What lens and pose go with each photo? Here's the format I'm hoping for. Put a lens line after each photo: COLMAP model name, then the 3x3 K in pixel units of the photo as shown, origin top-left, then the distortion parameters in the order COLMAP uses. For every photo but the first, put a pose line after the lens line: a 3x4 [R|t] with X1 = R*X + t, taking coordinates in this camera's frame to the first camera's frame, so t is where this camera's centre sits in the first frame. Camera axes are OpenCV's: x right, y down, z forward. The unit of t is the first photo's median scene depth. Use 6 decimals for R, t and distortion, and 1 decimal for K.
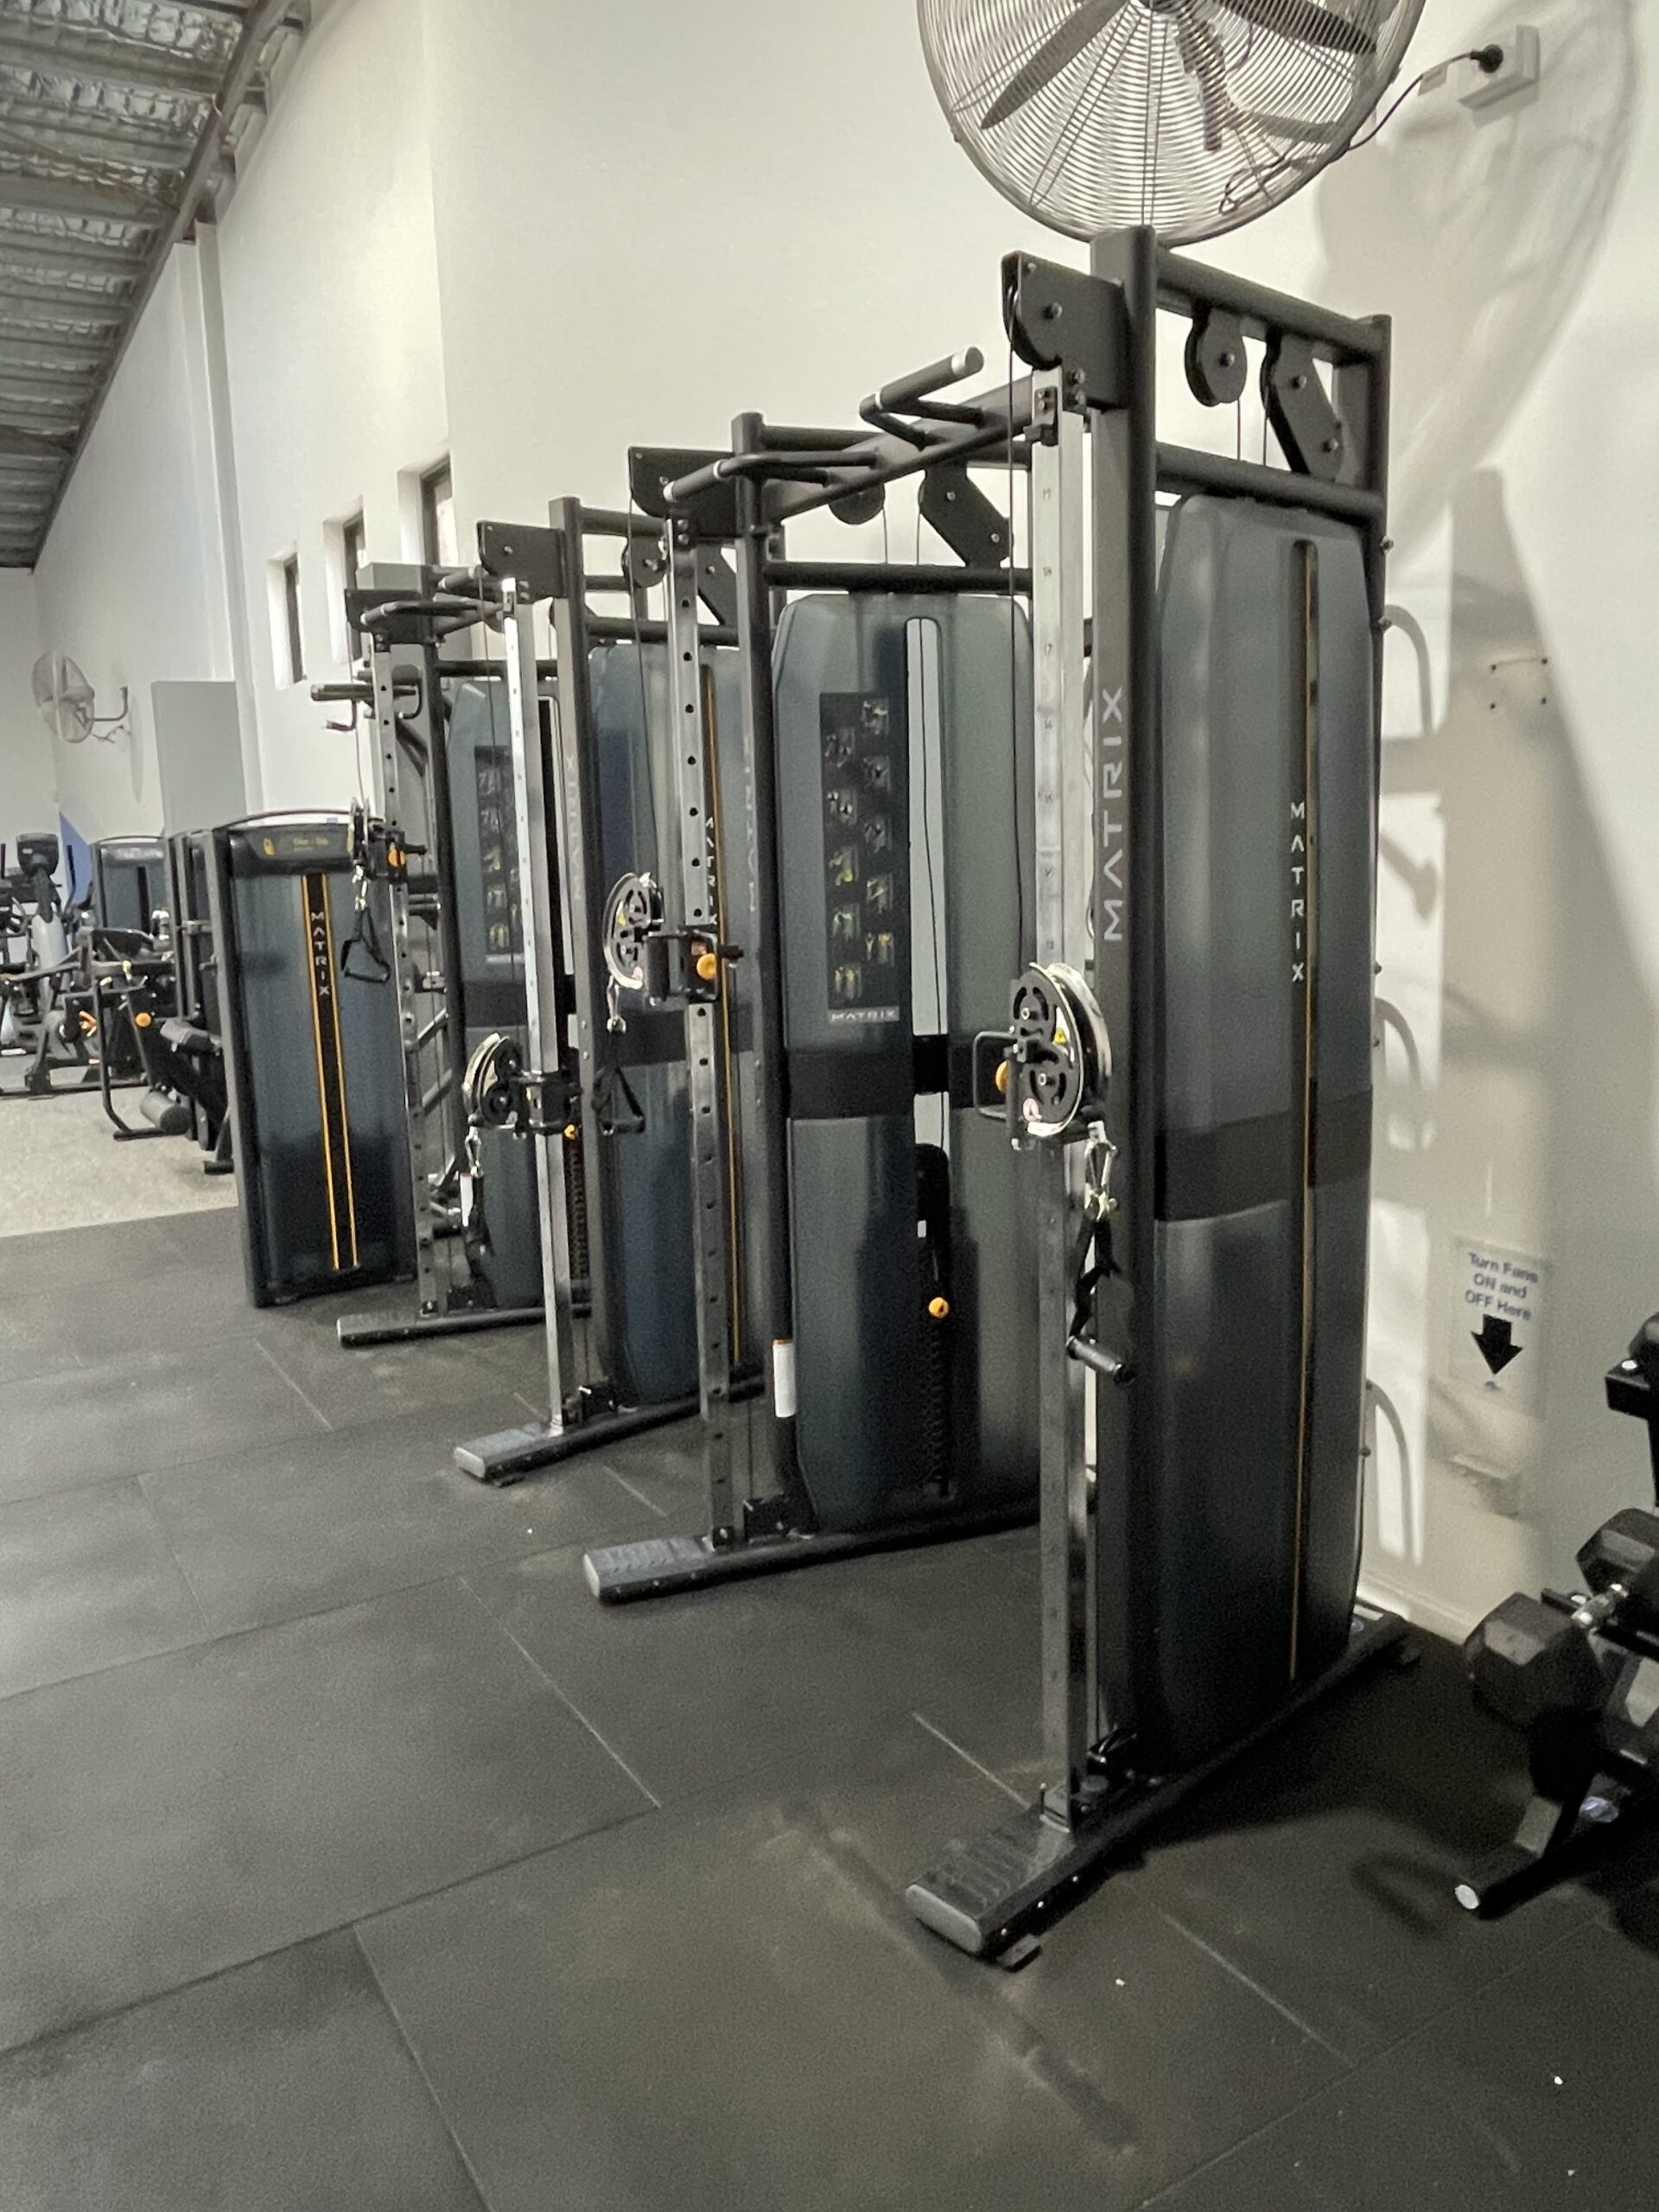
lens RADIAL K [[1604.0, 0, 837.8], [0, 1604.0, 1085.4], [0, 0, 1]] dist [-0.002935, -0.003851]
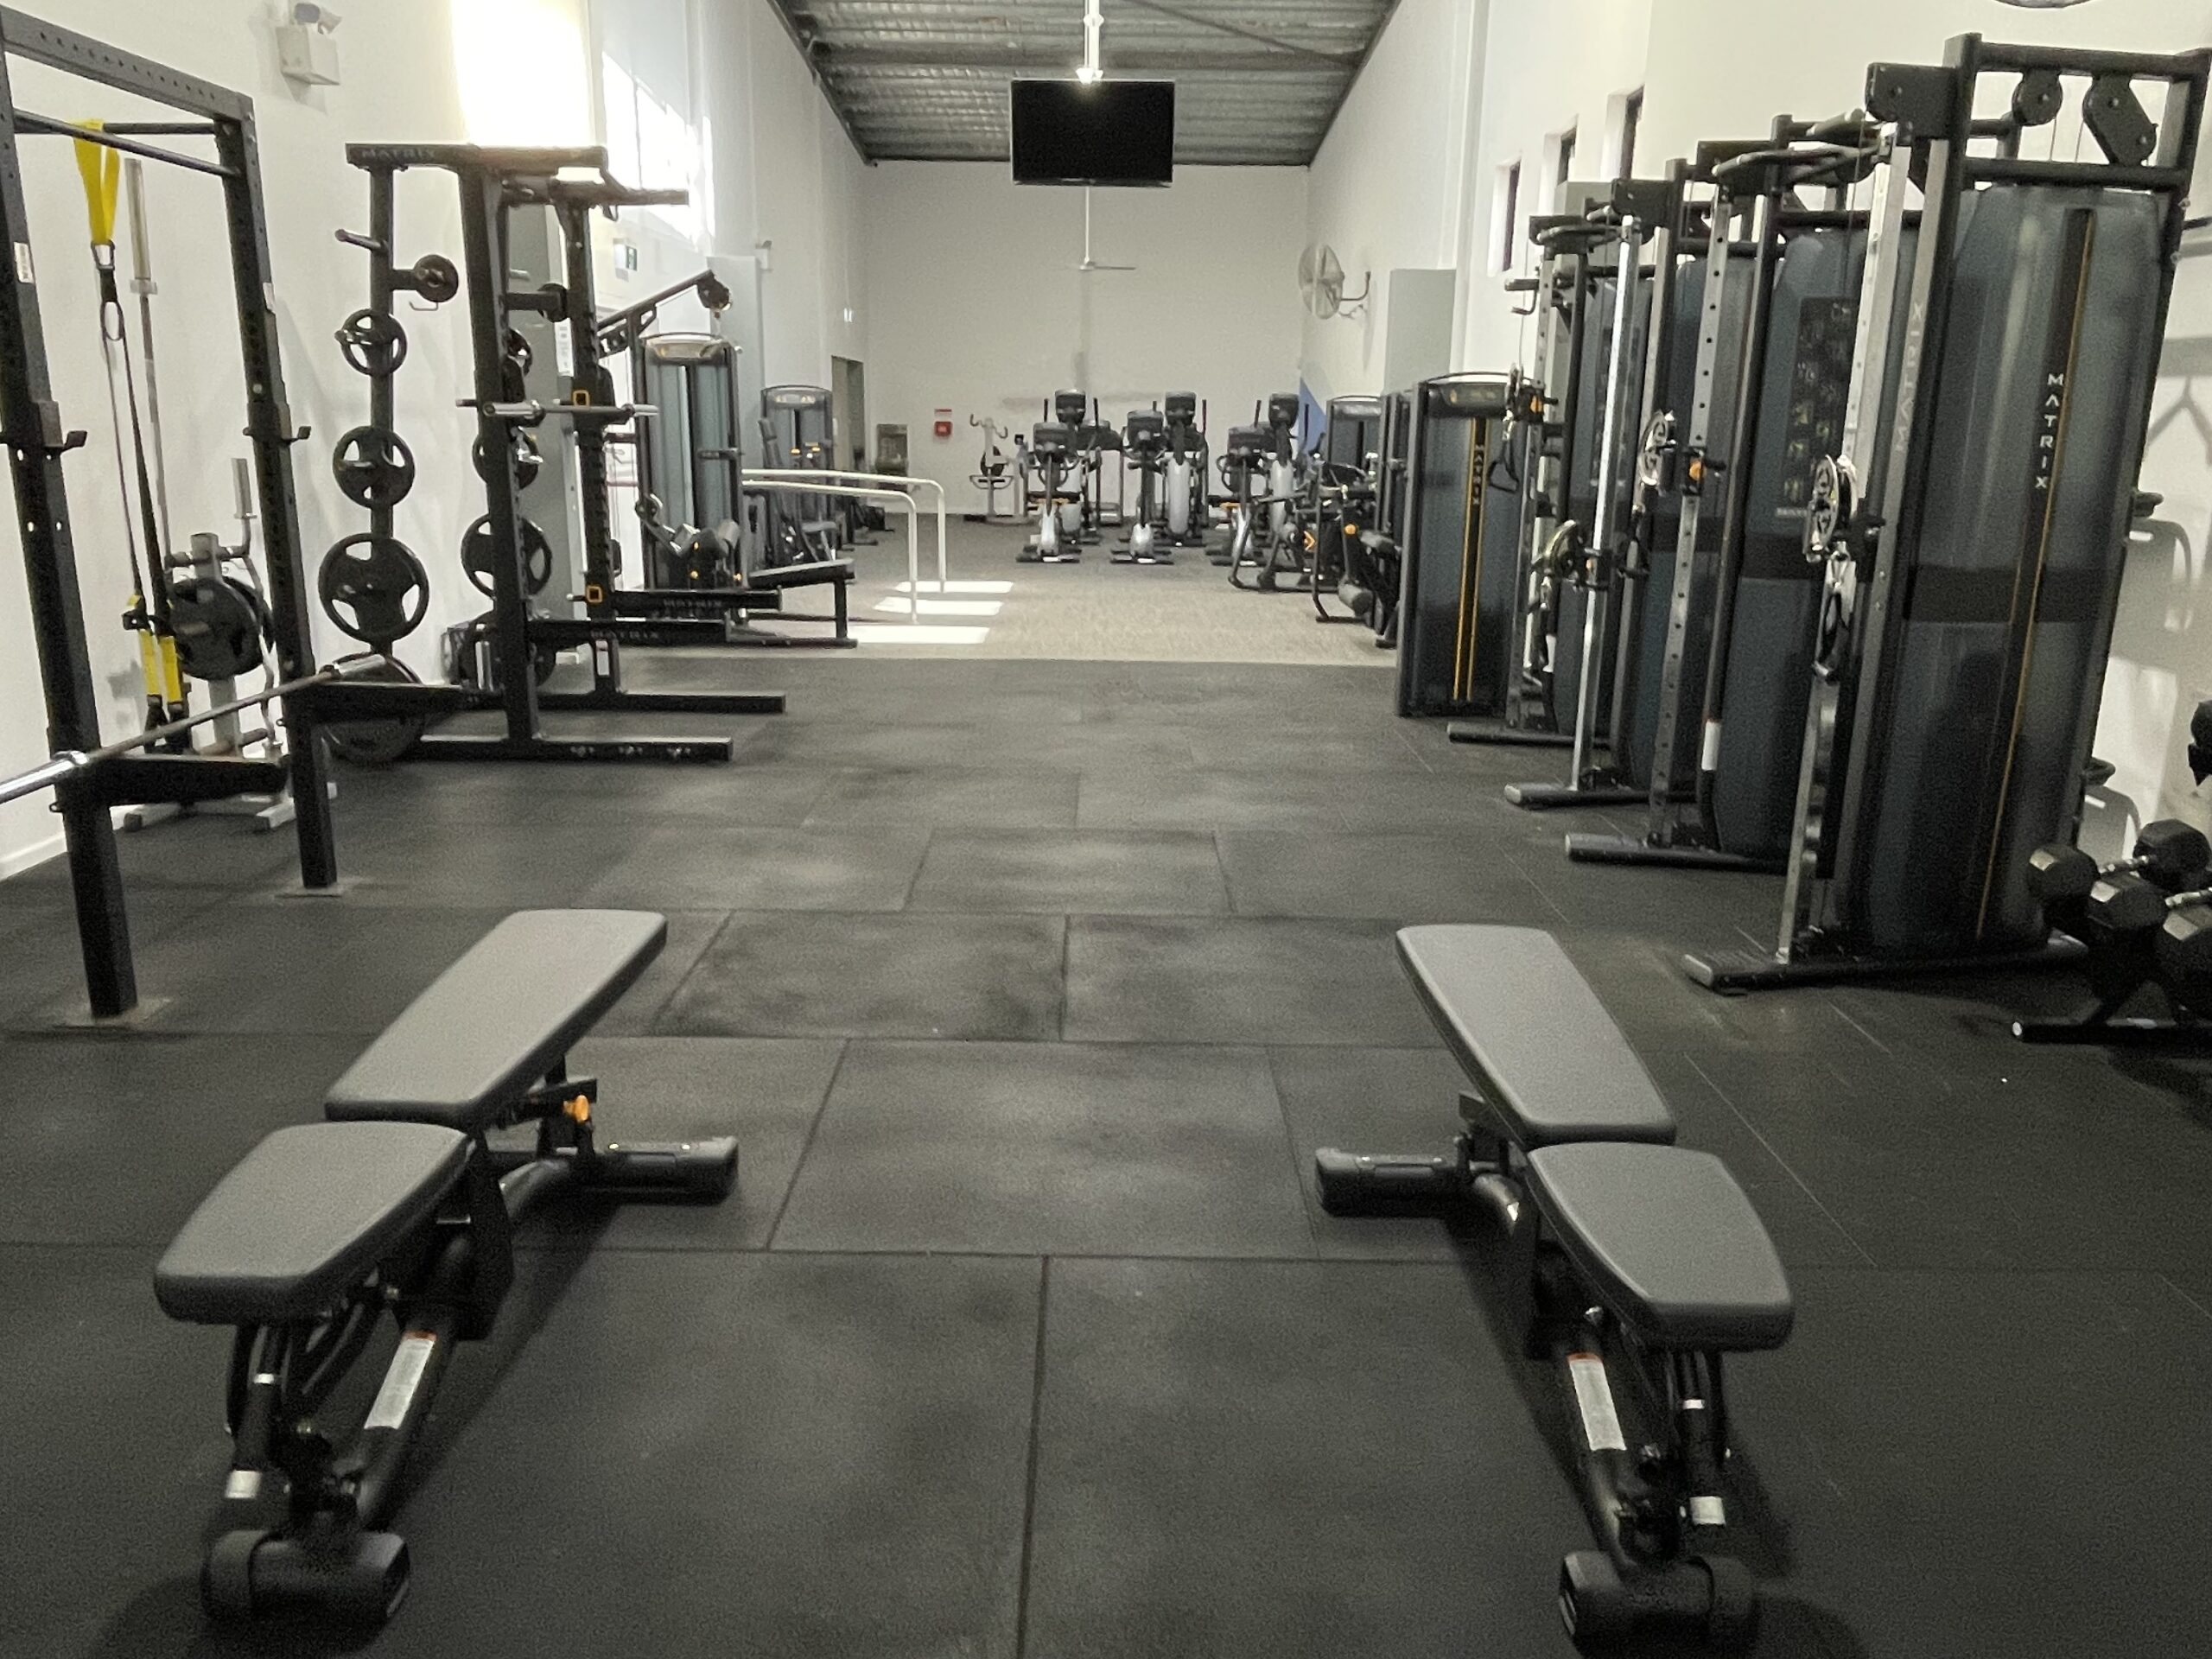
lens RADIAL K [[1604.0, 0, 1106.0], [0, 1604.0, 829.5], [0, 0, 1]] dist [-0.002935, -0.003851]
pose [[0.848795, 0.174345, -0.499150, 0.158702], [-0.125546, 0.983528, 0.130042, 0.081486], [0.513600, -0.047713, 0.856702, -0.395004]]
